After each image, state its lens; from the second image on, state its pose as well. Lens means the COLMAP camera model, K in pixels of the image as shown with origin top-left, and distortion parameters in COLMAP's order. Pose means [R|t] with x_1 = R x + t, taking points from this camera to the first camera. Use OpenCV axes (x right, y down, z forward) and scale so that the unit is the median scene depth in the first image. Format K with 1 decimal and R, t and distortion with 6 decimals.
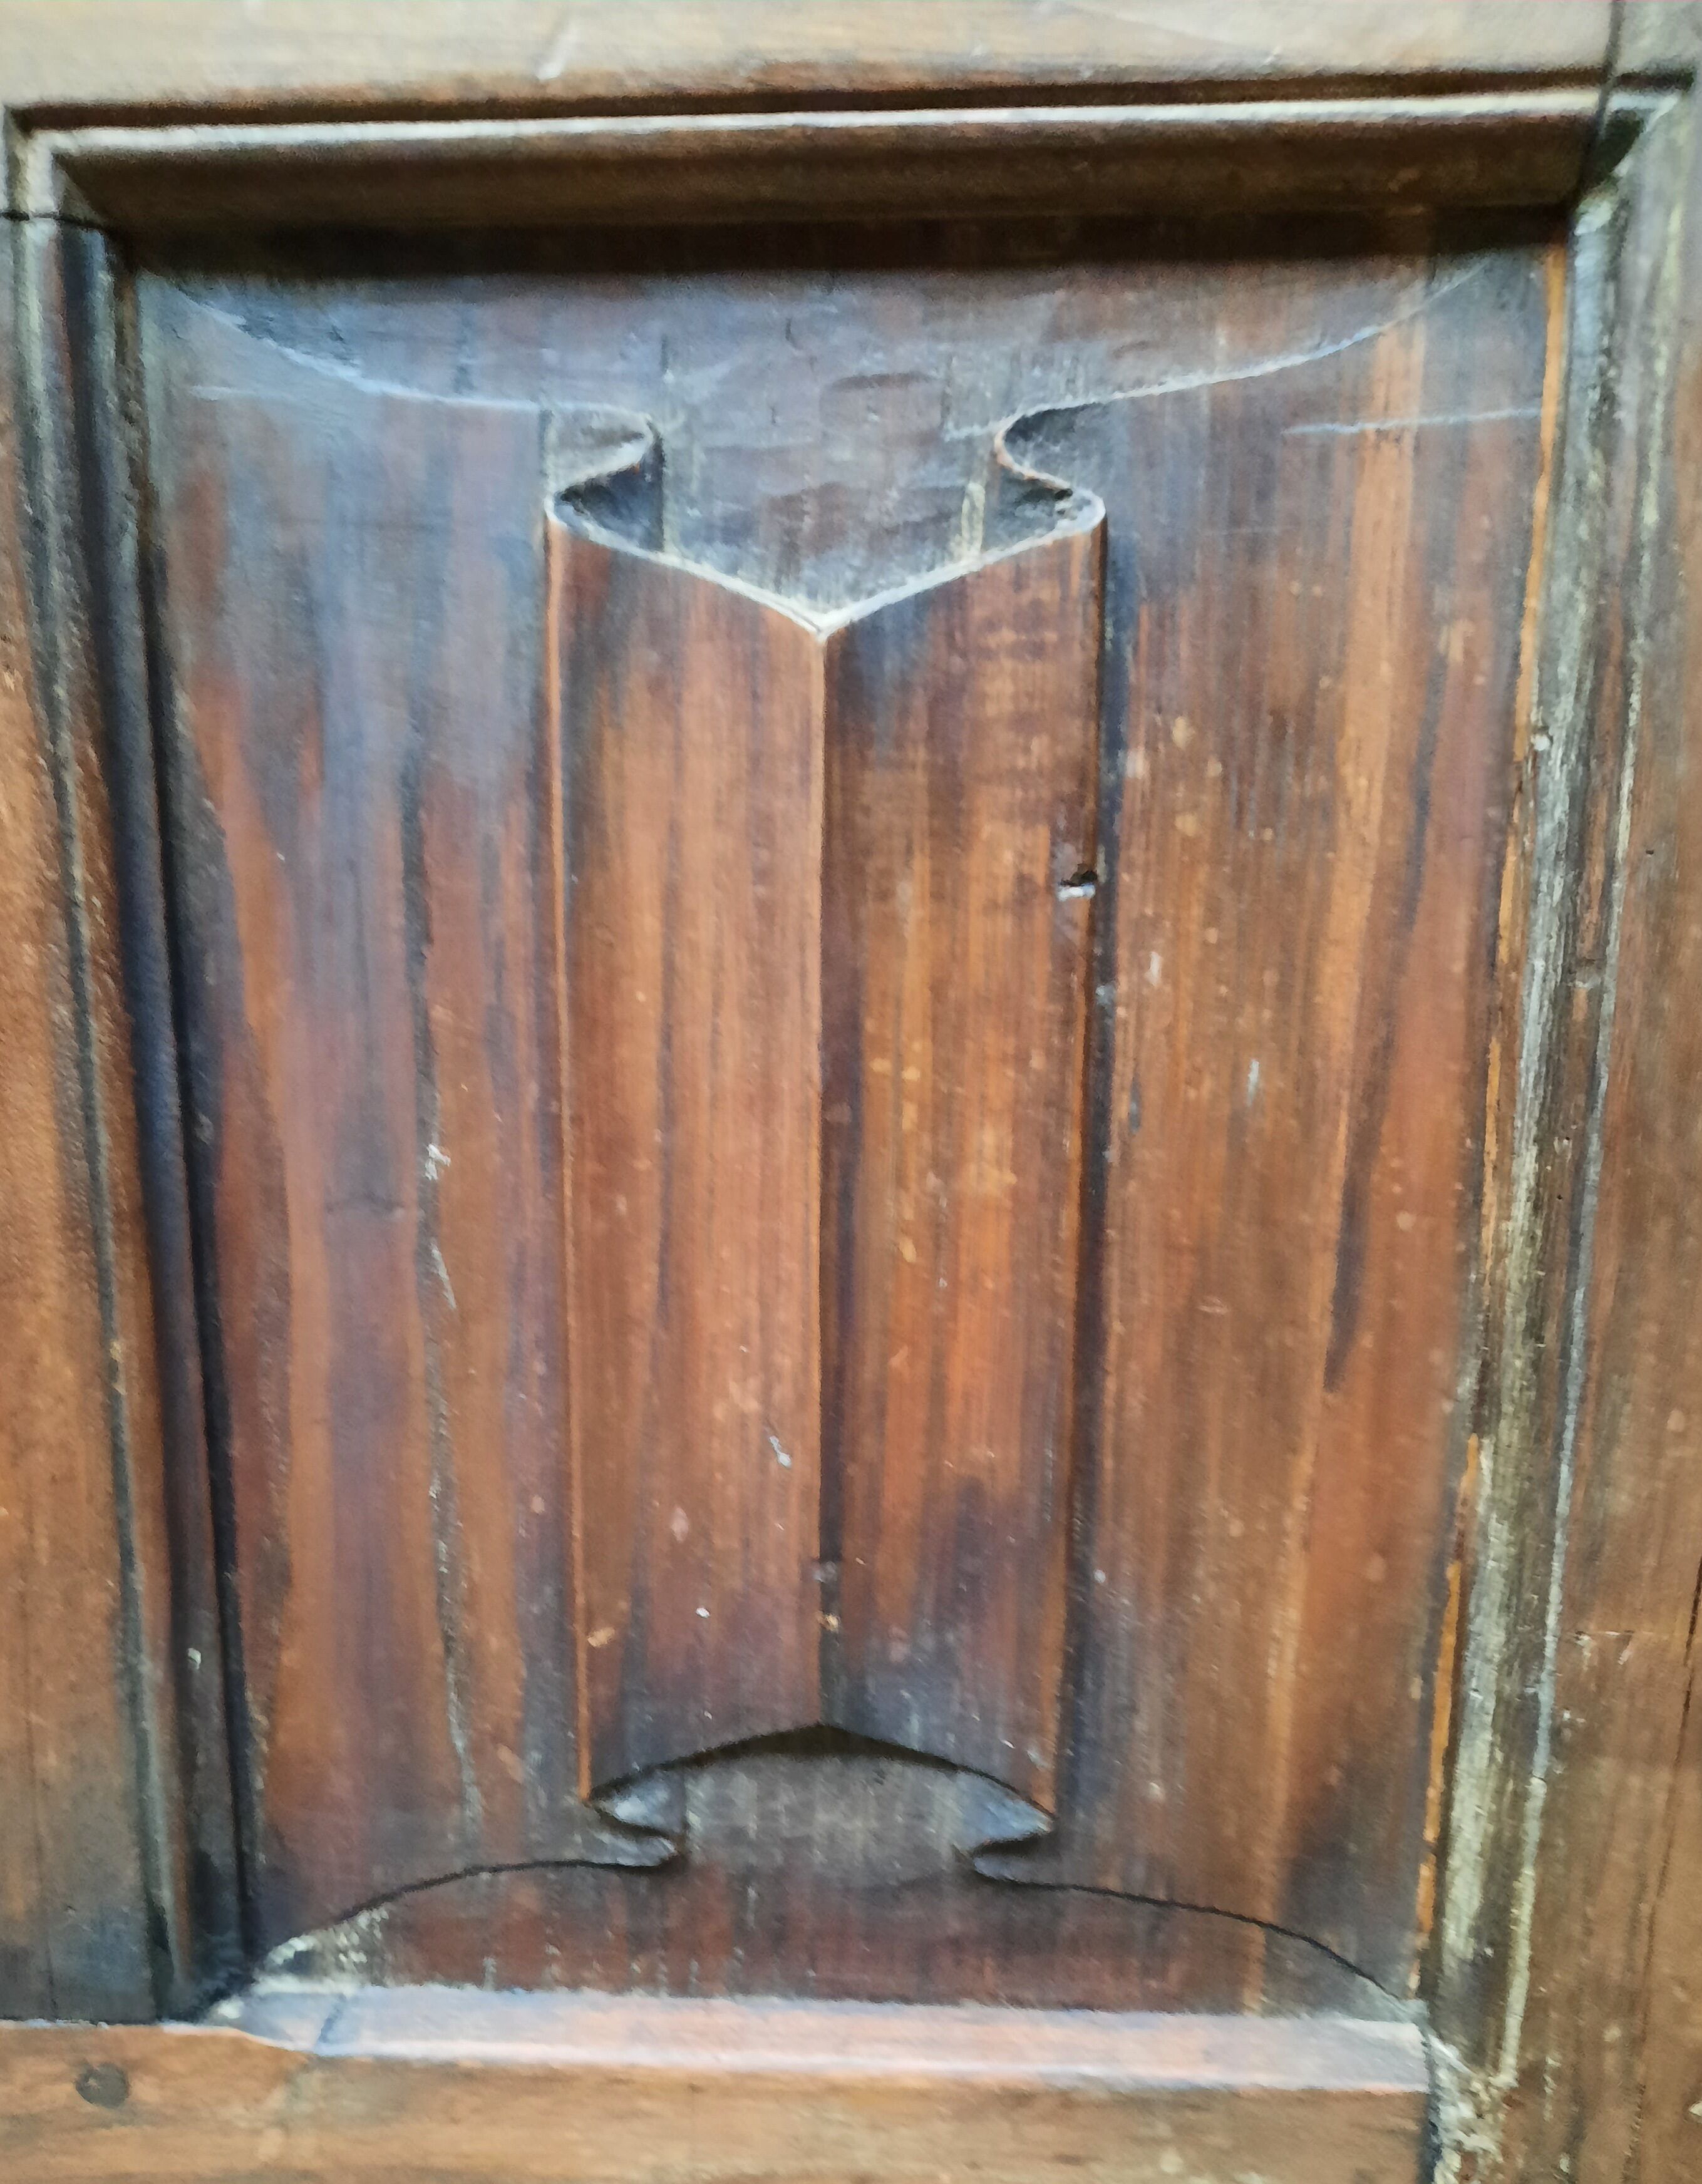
lens RADIAL K [[1959.7, 0, 770.3], [0, 1959.7, 1221.3], [0, 0, 1]] dist [0.001330, -0.009457]
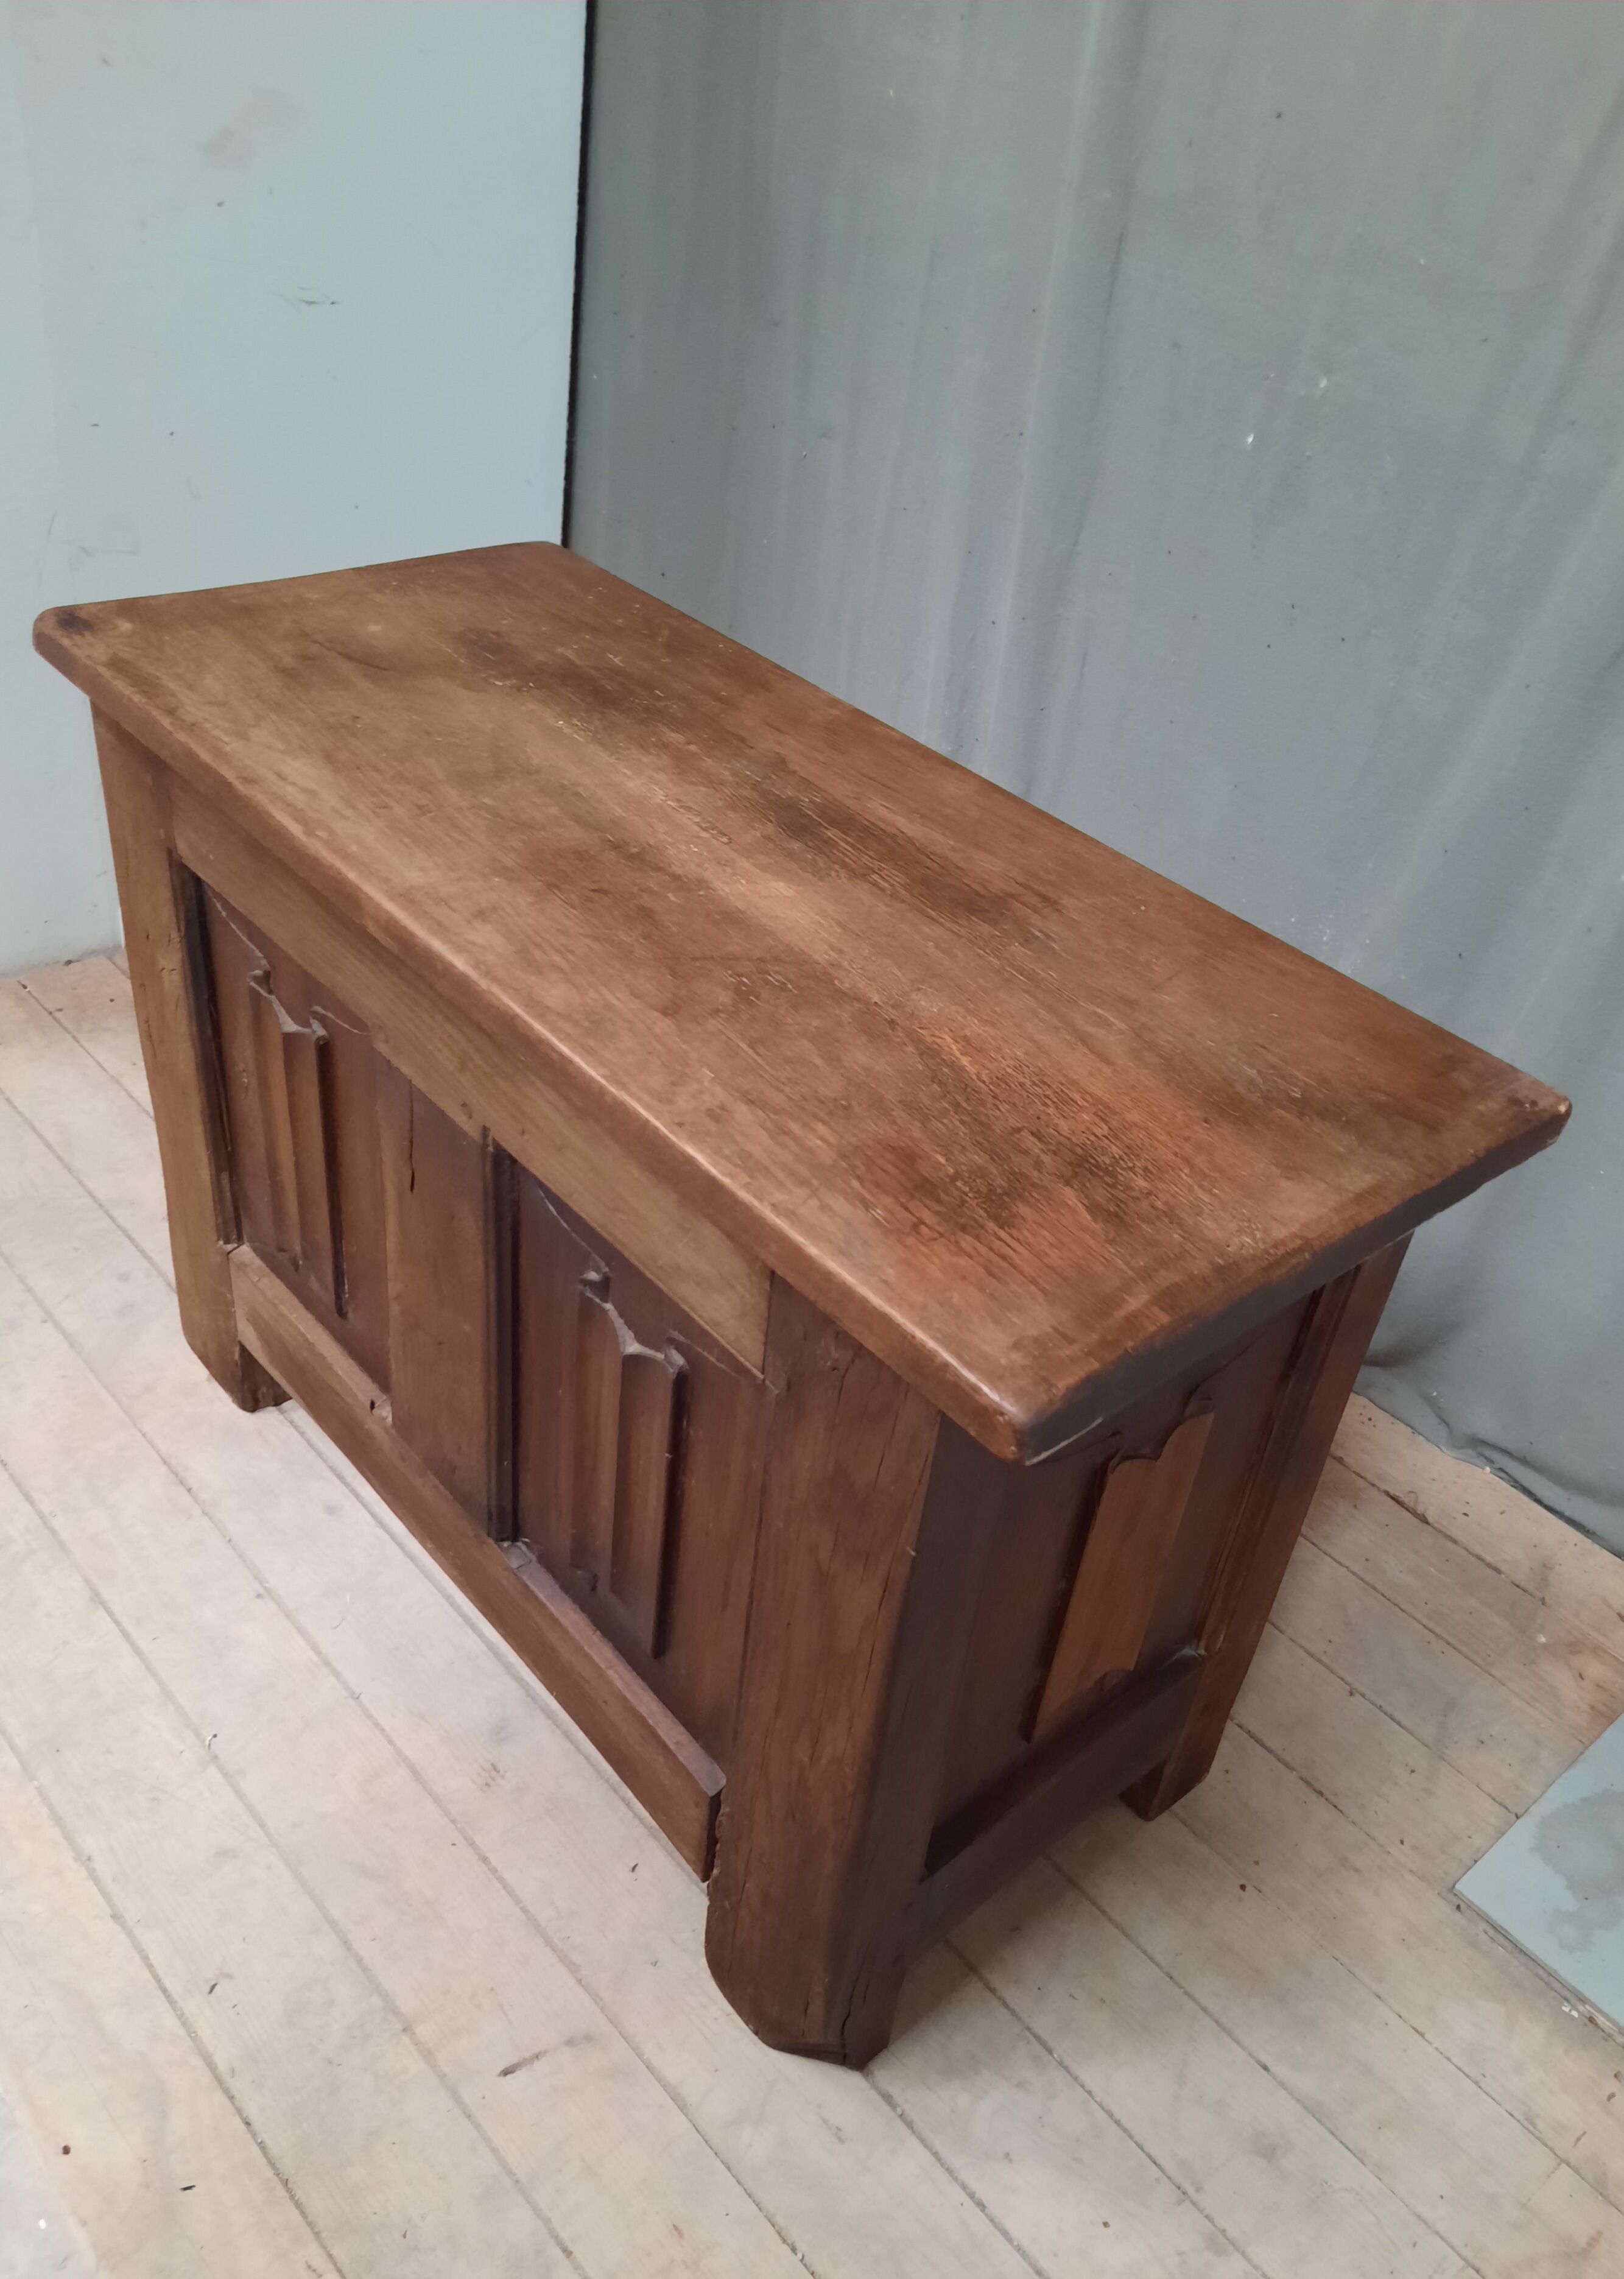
lens RADIAL K [[1796.1, 0, 831.0], [0, 1796.1, 1202.0], [0, 0, 1]] dist [0.041706, -0.047494]
pose [[0.693140, 0.497540, -0.521547, 1.575340], [-0.265516, 0.848926, 0.456975, -1.823585], [0.670118, -0.178268, 0.720529, -0.825990]]
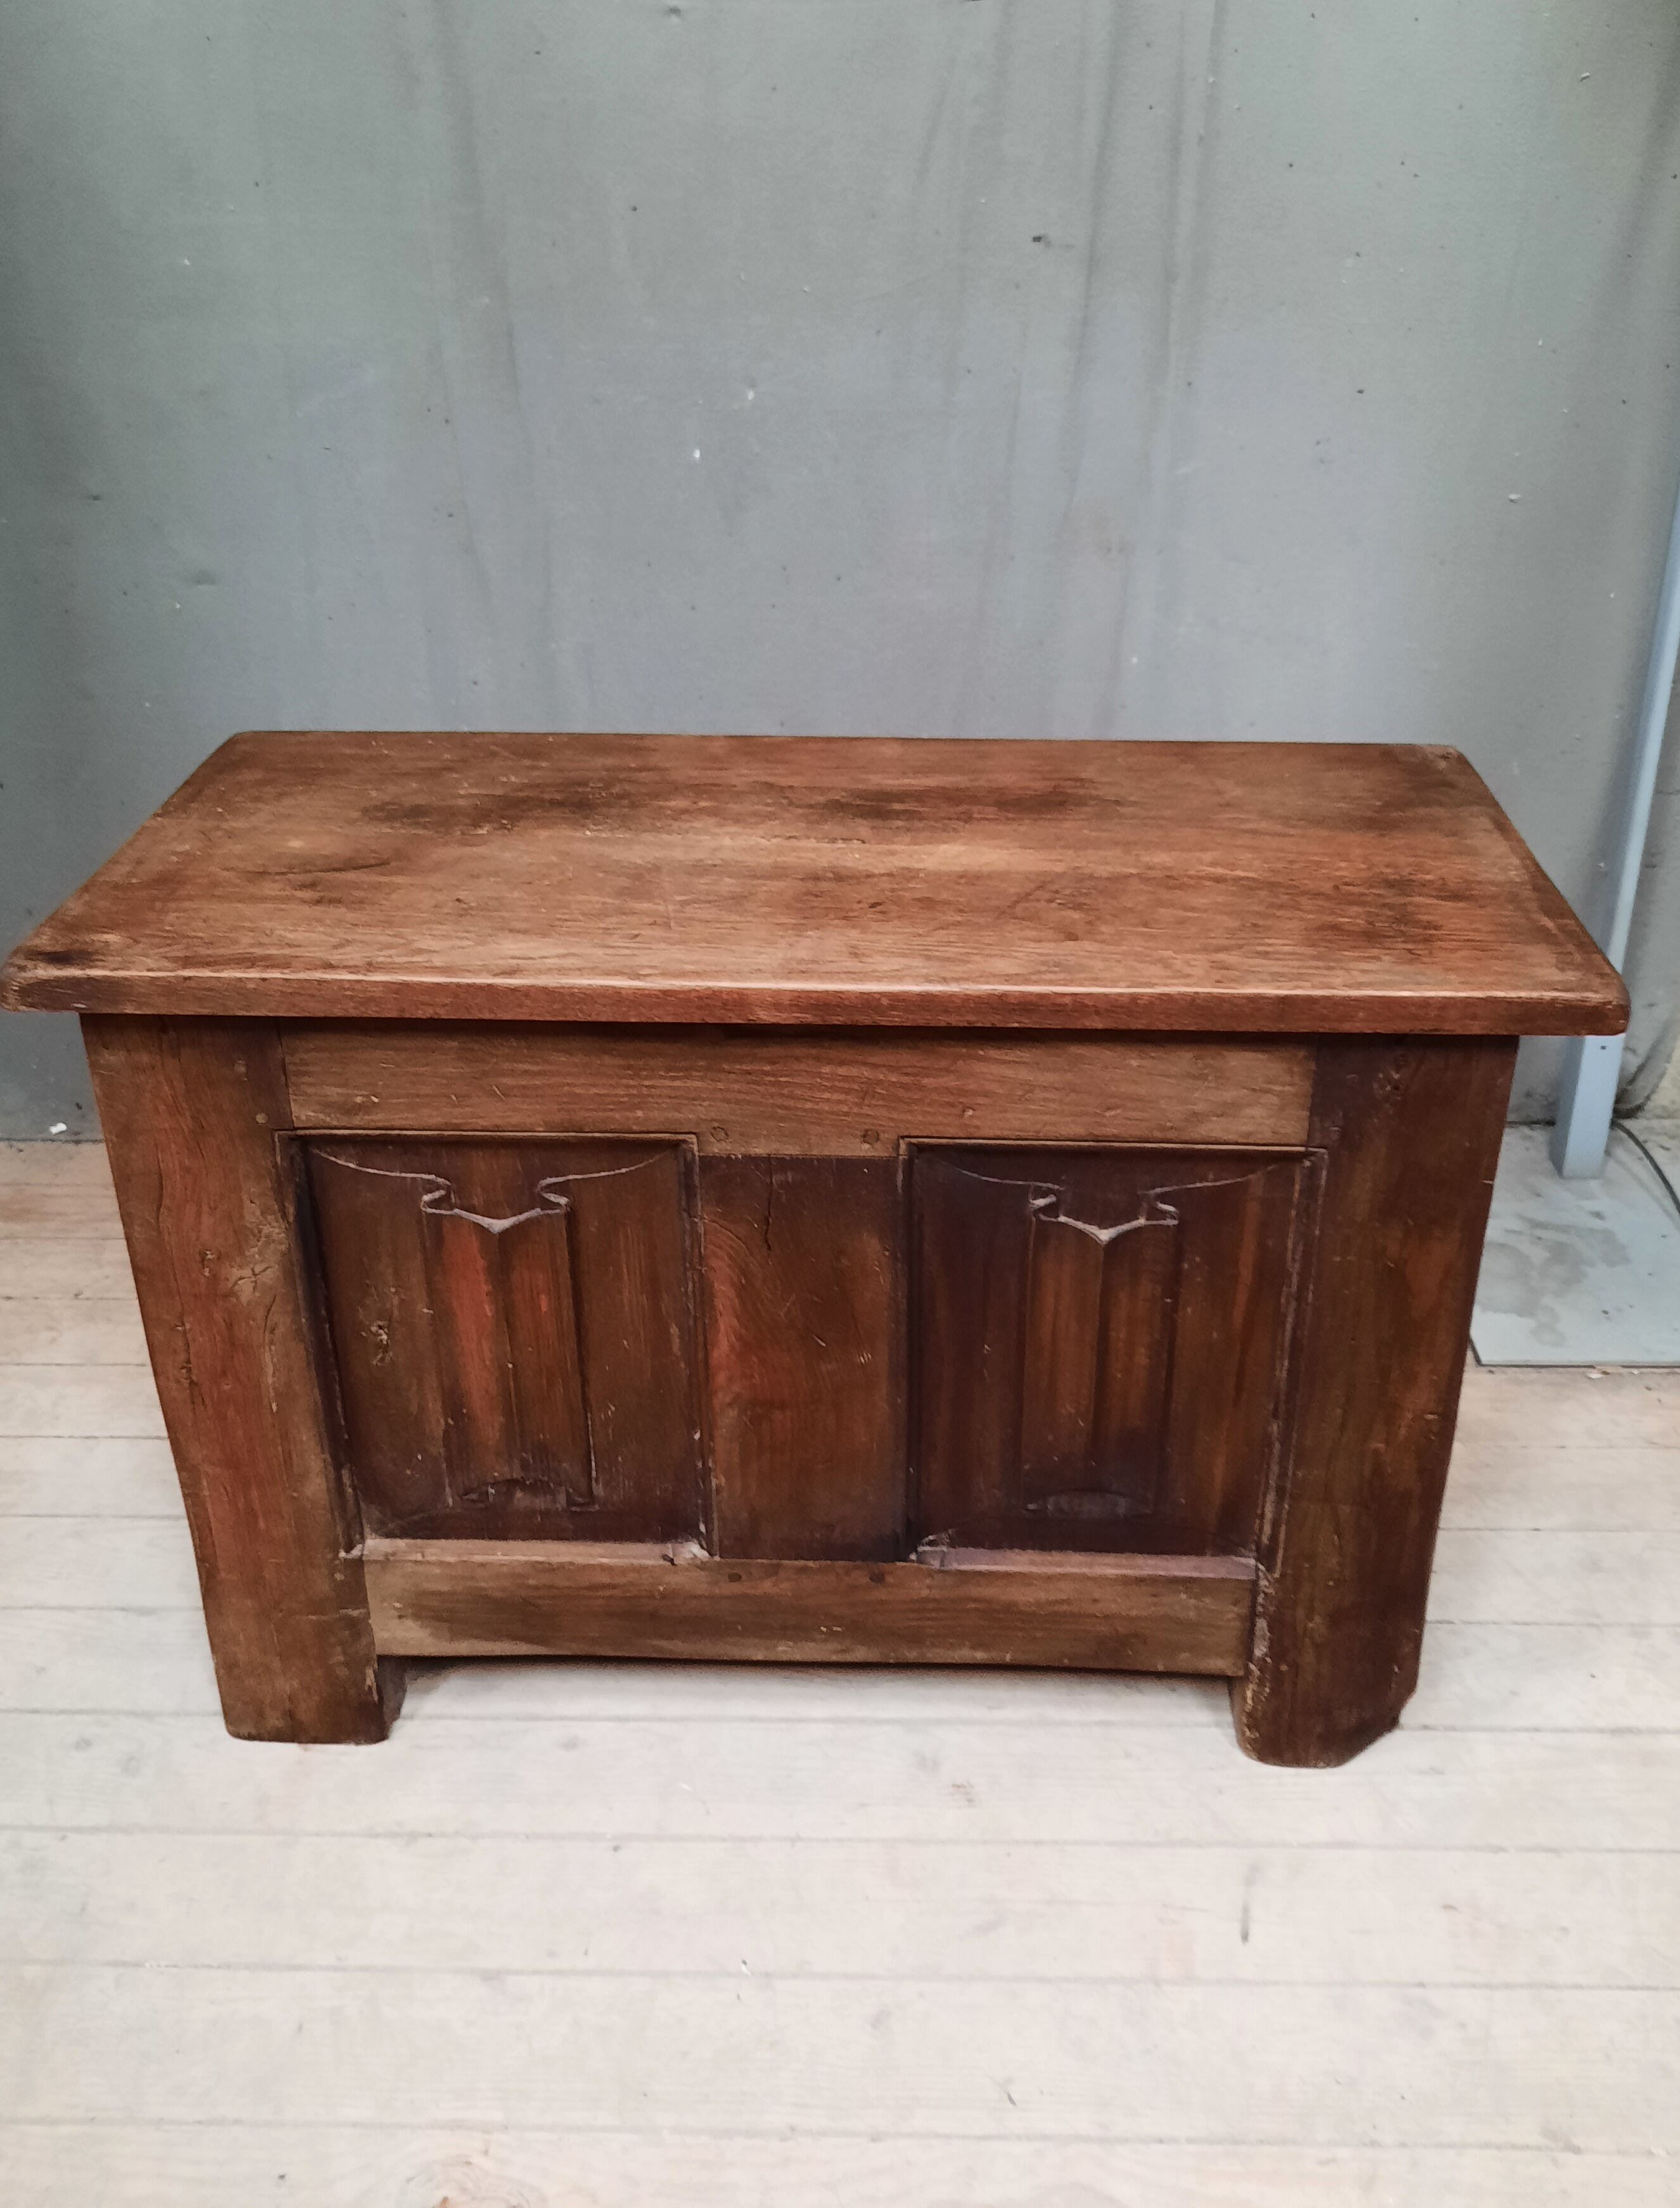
lens RADIAL K [[1903.4, 0, 878.5], [0, 1903.4, 930.3], [0, 0, 1]] dist [0.031350, -0.045441]
pose [[0.999812, -0.006229, 0.018379, -0.428886], [0.001974, 0.974813, 0.223014, -1.561114], [-0.019305, -0.222936, 0.974642, -2.226588]]
